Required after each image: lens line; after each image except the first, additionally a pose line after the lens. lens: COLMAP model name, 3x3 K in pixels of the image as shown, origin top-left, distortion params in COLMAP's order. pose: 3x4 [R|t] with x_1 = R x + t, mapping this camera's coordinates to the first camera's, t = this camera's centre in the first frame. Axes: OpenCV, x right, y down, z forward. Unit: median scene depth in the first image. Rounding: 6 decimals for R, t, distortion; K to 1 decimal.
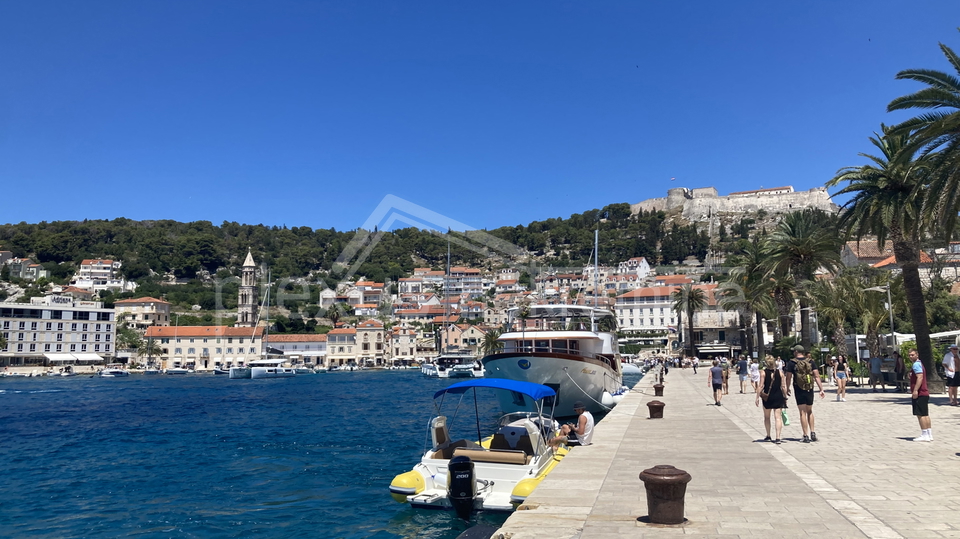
lens RADIAL K [[751.1, 0, 480.0], [0, 751.1, 269.5], [0, 0, 1]] dist [-0.010721, 0.000739]
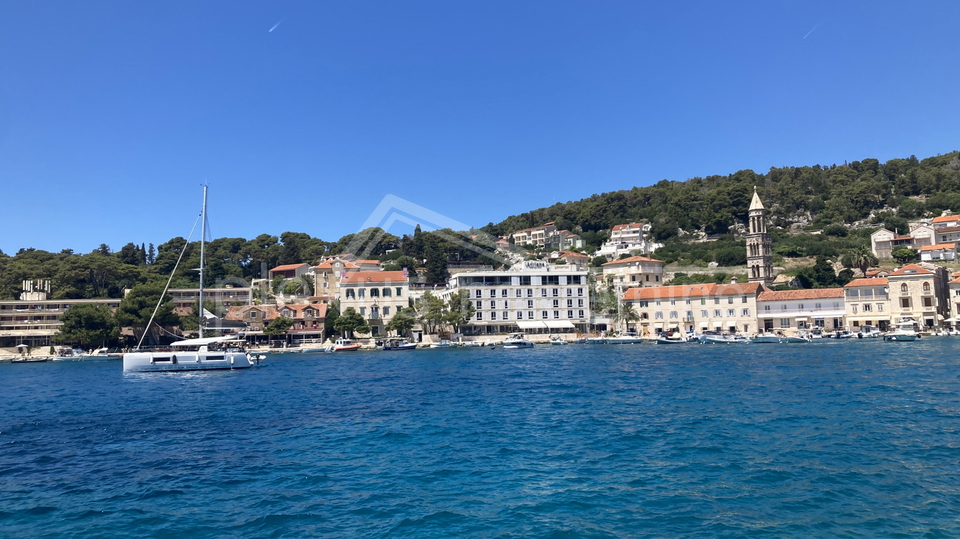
lens RADIAL K [[751.1, 0, 480.0], [0, 751.1, 269.5], [0, 0, 1]] dist [-0.010721, 0.000739]
pose [[0.713671, -0.065034, -0.697456, 0.050890], [0.099166, 0.995033, 0.008690, 0.028015], [0.693427, -0.075366, 0.716575, 0.240140]]
